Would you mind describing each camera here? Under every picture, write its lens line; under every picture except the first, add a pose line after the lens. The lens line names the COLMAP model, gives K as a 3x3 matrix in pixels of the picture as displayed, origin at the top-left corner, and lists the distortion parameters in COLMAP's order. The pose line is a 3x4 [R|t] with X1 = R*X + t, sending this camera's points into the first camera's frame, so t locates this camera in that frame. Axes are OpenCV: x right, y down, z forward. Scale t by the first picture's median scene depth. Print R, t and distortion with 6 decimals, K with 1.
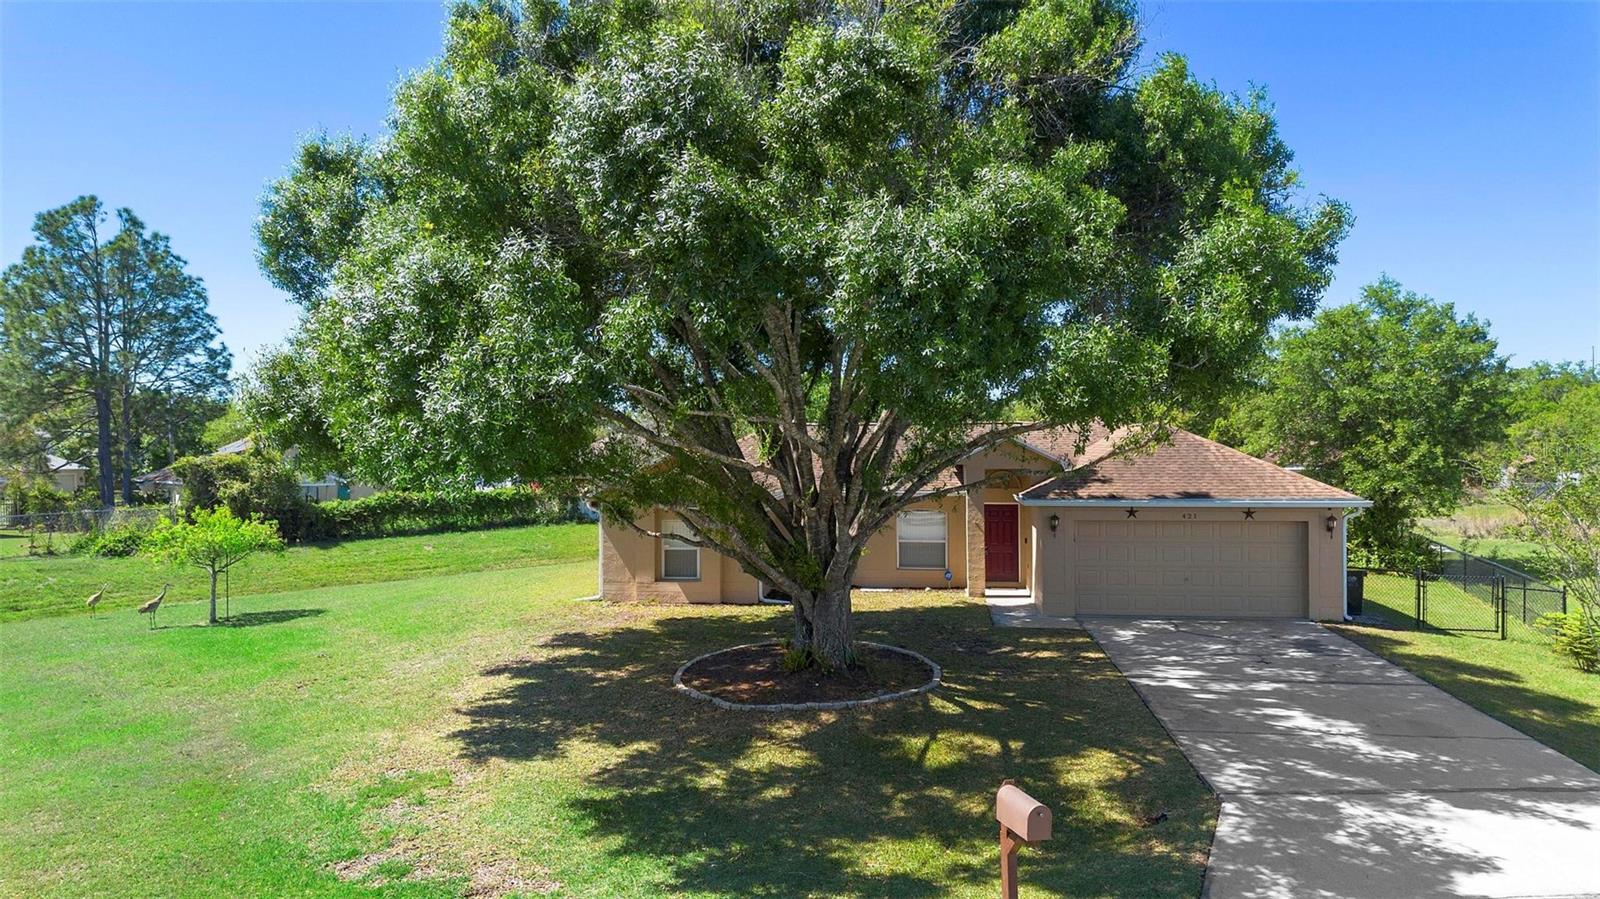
lens RADIAL K [[1137.3, 0, 801.4], [0, 1137.3, 449.1], [0, 0, 1]] dist [0.018243, -0.006704]
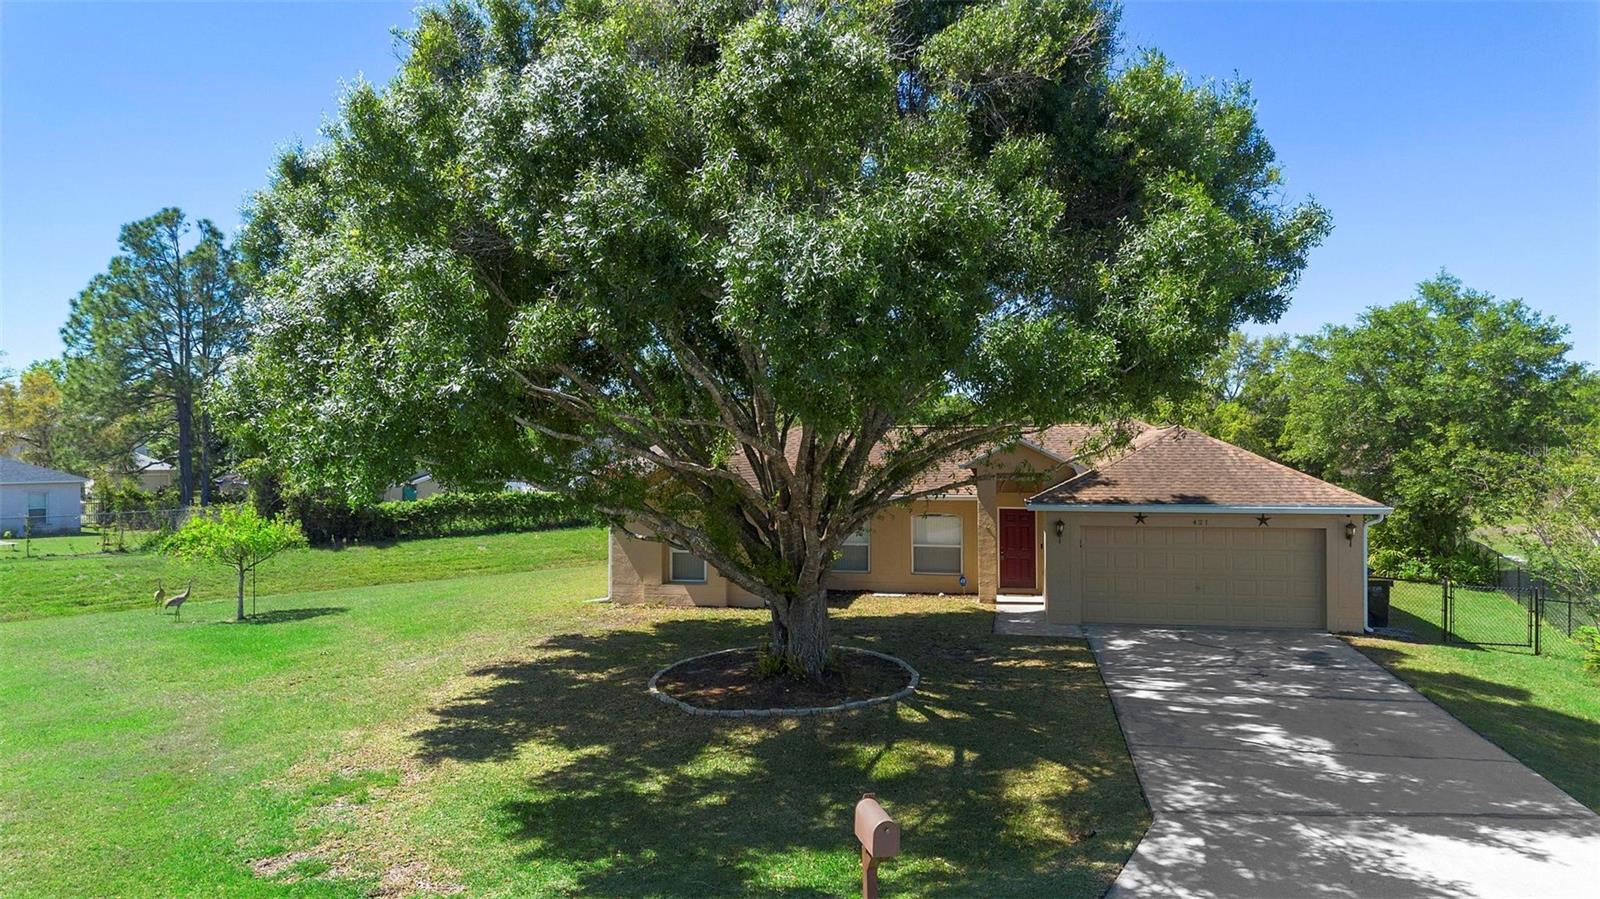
lens RADIAL K [[1137.3, 0, 801.4], [0, 1137.3, 449.1], [0, 0, 1]] dist [0.018243, -0.006704]
pose [[0.997299, 0.001469, -0.073440, 0.079541], [-0.001609, 0.999997, -0.001844, -0.001194], [0.073437, 0.001957, 0.997298, 0.009856]]
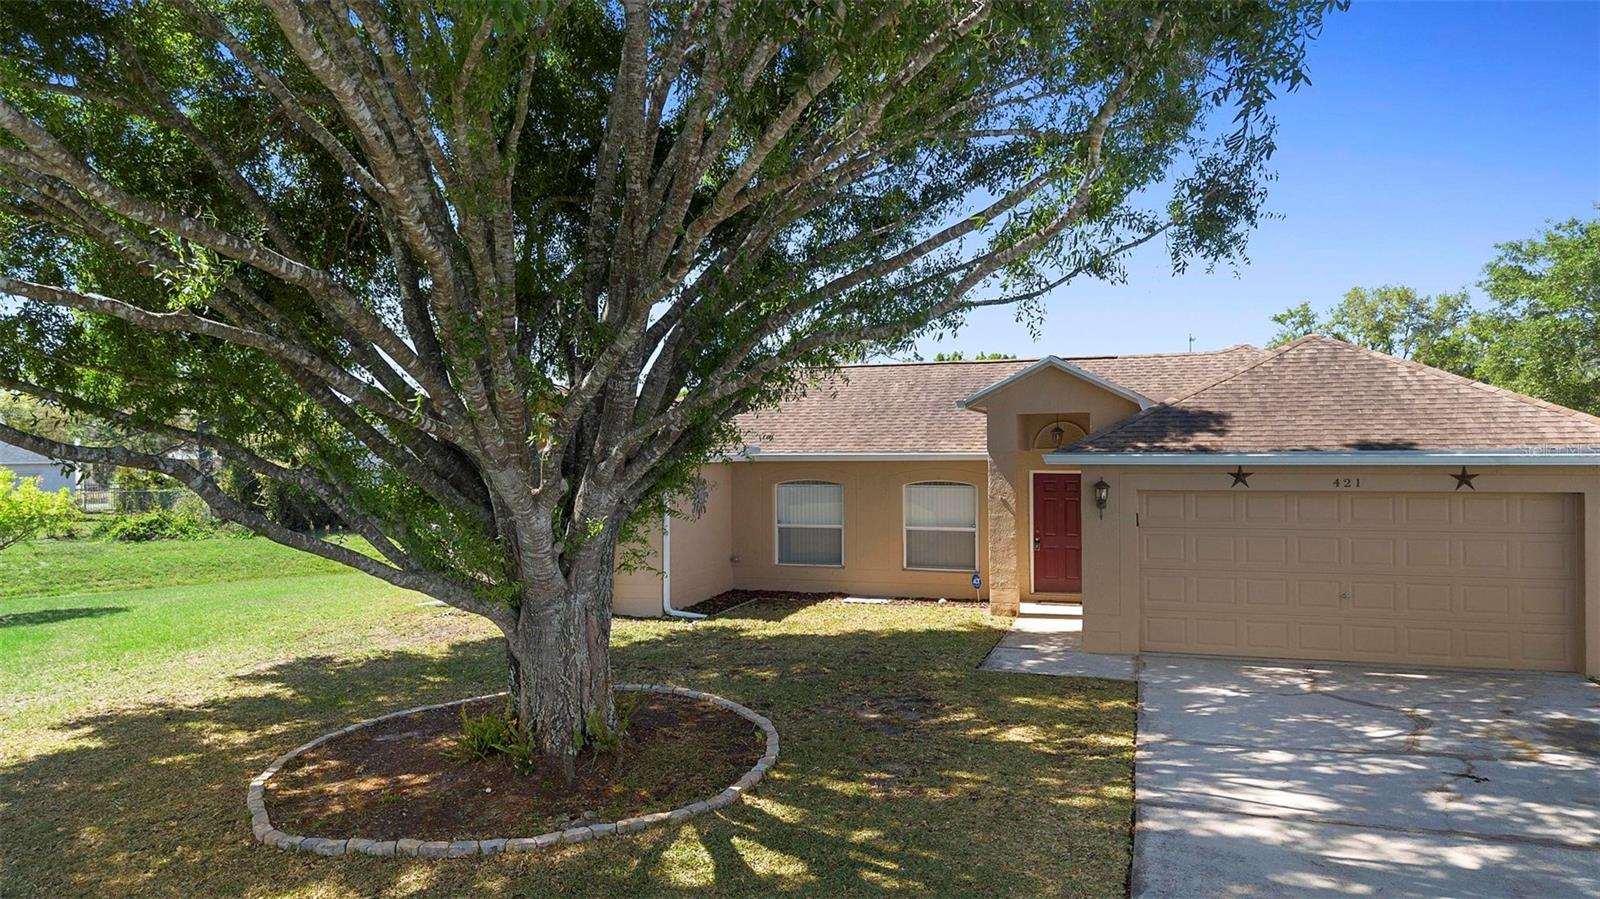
lens RADIAL K [[1137.3, 0, 801.4], [0, 1137.3, 449.1], [0, 0, 1]] dist [0.018243, -0.006704]
pose [[0.981548, -0.000711, -0.191216, 0.199674], [0.000475, 0.999999, -0.001283, 0.046128], [0.191217, 0.001169, 0.981547, 0.431277]]
